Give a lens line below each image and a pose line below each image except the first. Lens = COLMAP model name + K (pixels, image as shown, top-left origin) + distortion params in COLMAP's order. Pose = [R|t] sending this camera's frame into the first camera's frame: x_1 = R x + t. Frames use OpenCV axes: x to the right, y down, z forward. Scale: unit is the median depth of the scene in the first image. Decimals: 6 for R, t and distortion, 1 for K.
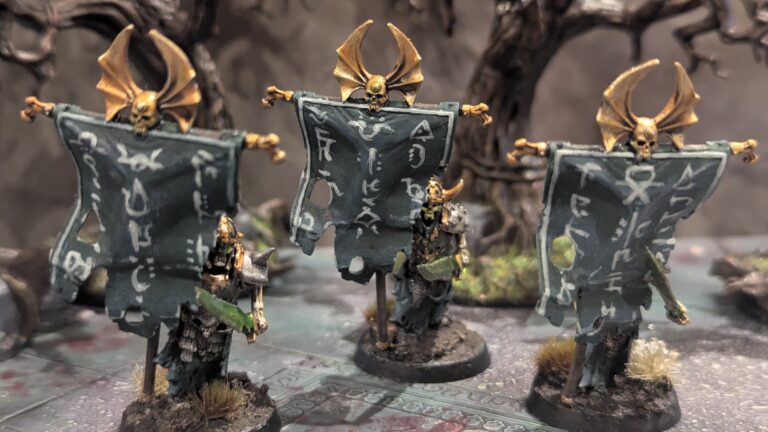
lens RADIAL K [[1159.7, 0, 378.5], [0, 1159.7, 211.8], [0, 0, 1]] dist [0.003978, 0.000000]
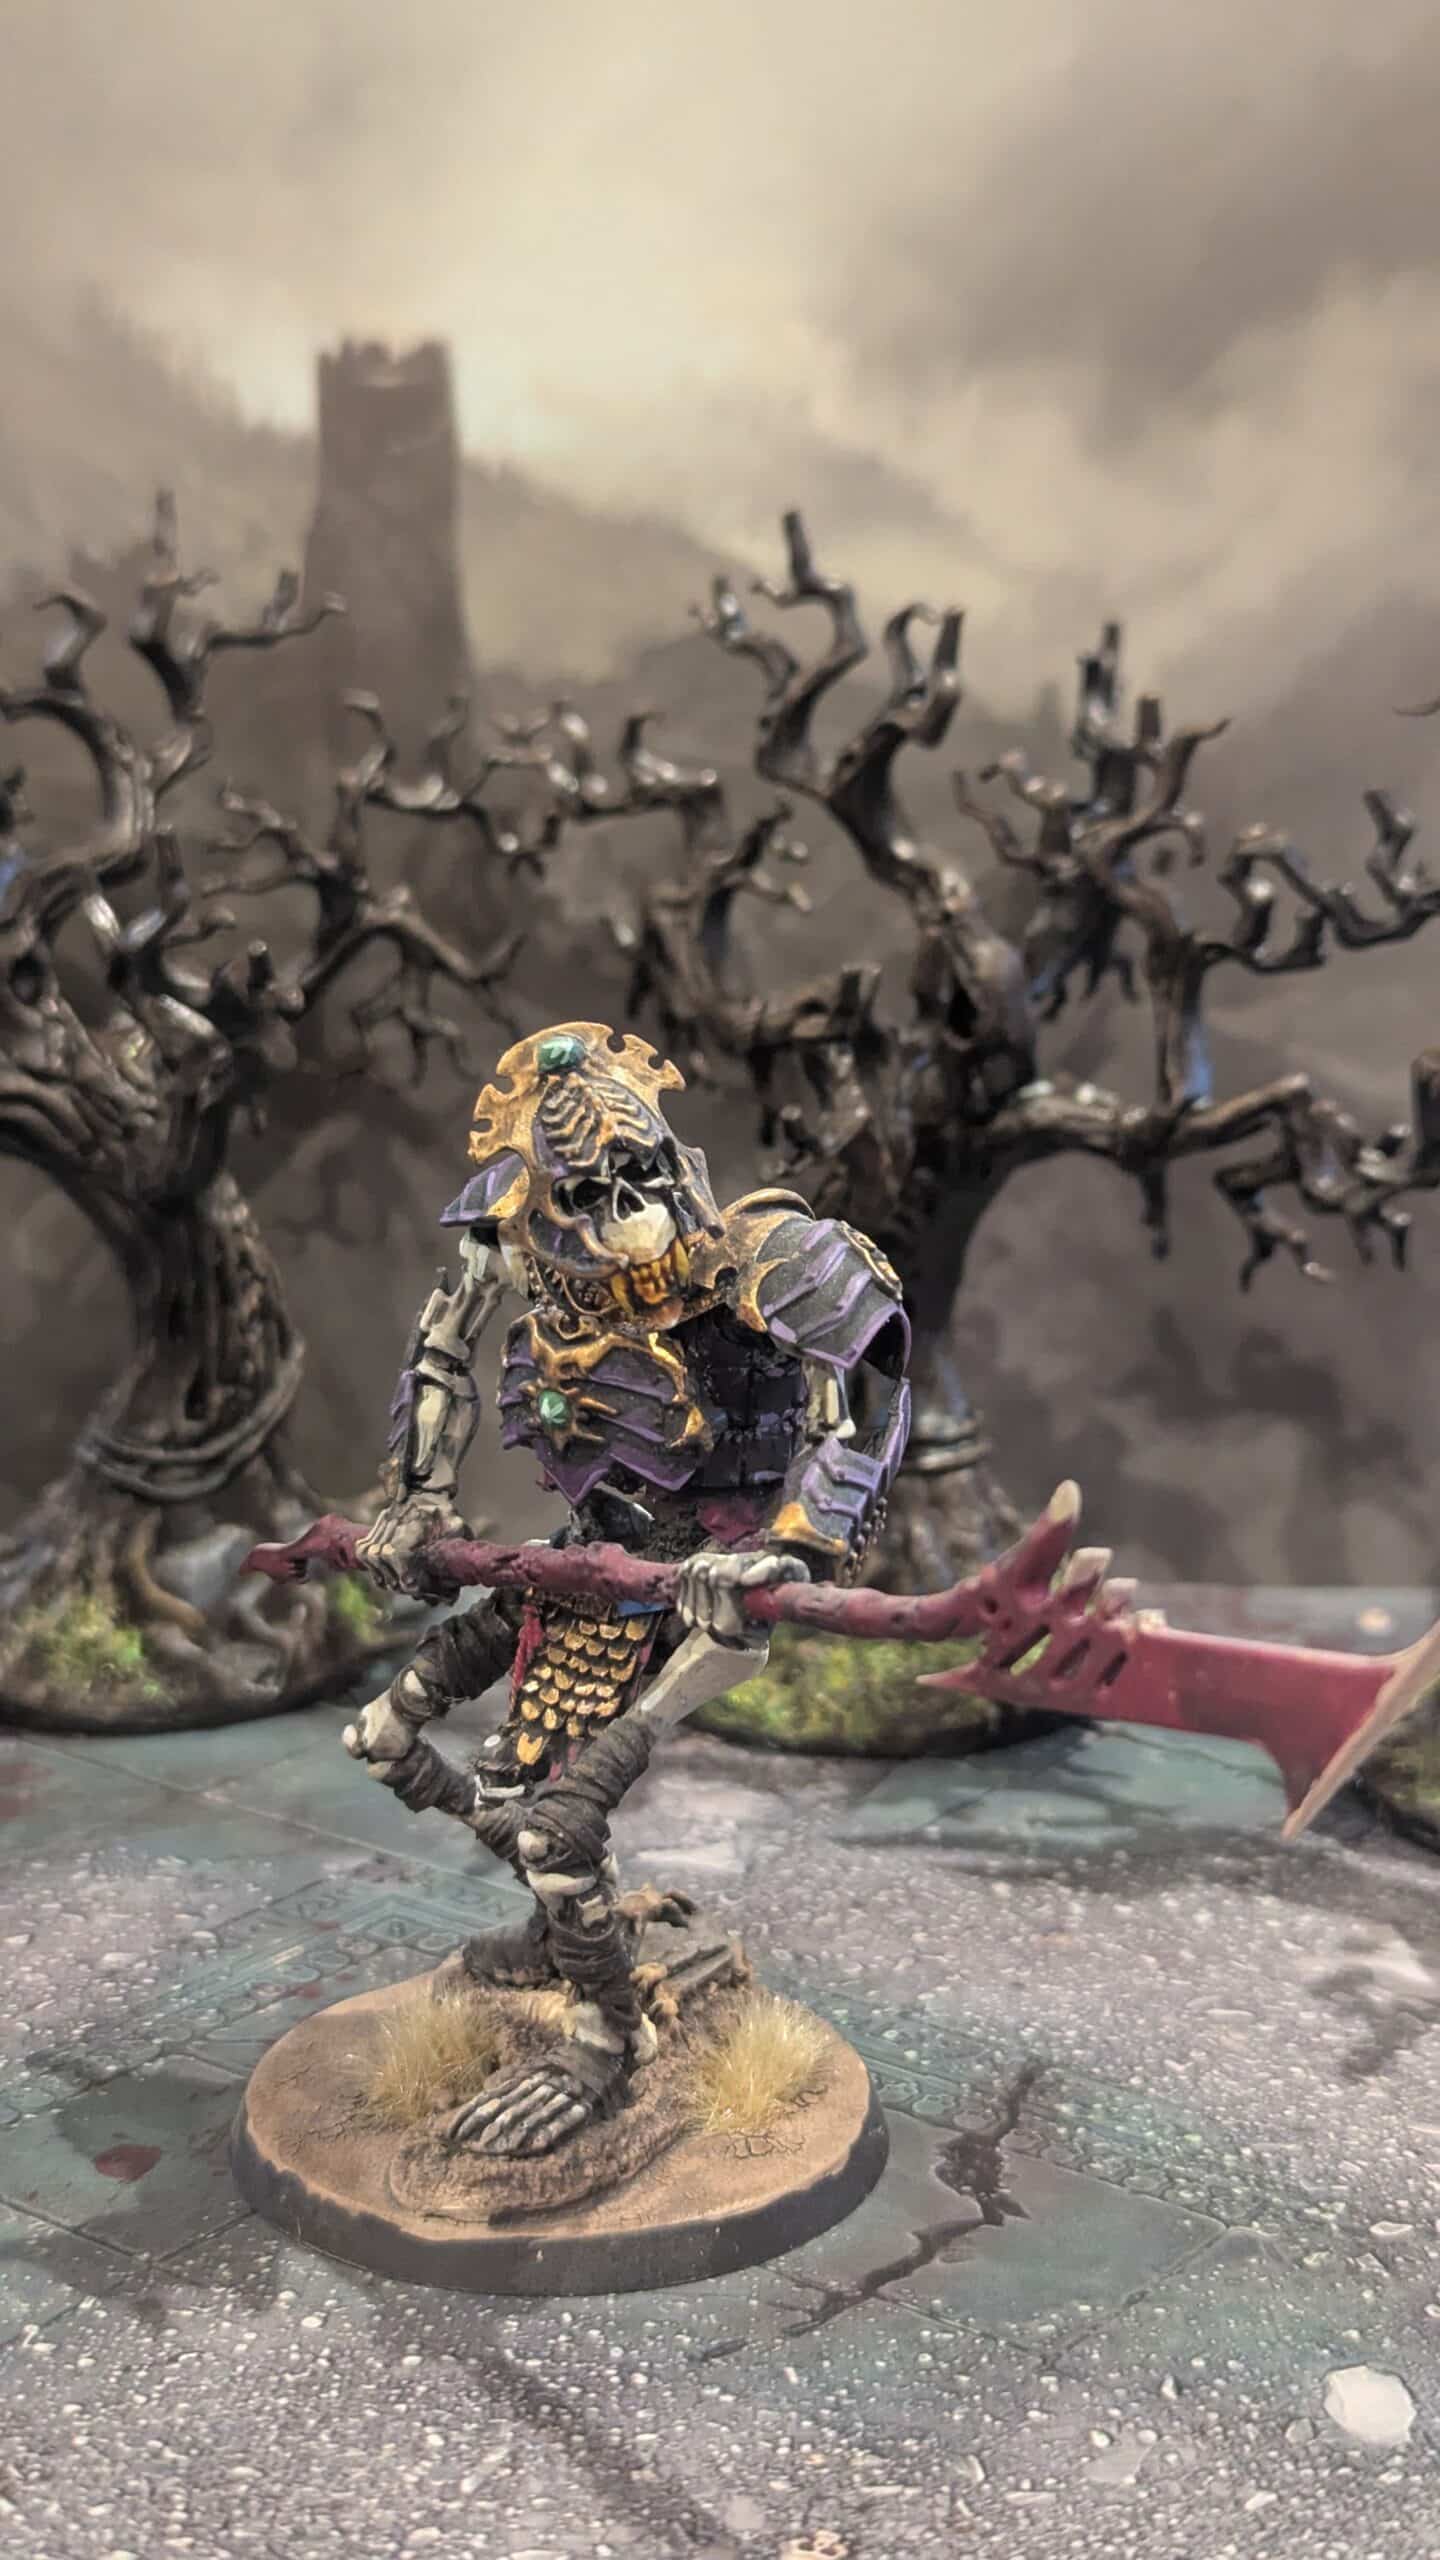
lens RADIAL K [[3865.6, 0, 733.5], [0, 3865.6, 1267.2], [0, 0, 1]] dist [0.003978, 0.000000]
pose [[0.991947, 0.026260, -0.123905, 0.253732], [-0.024530, 0.999579, 0.015465, -0.136567], [0.124259, -0.012301, 0.992174, -0.536064]]
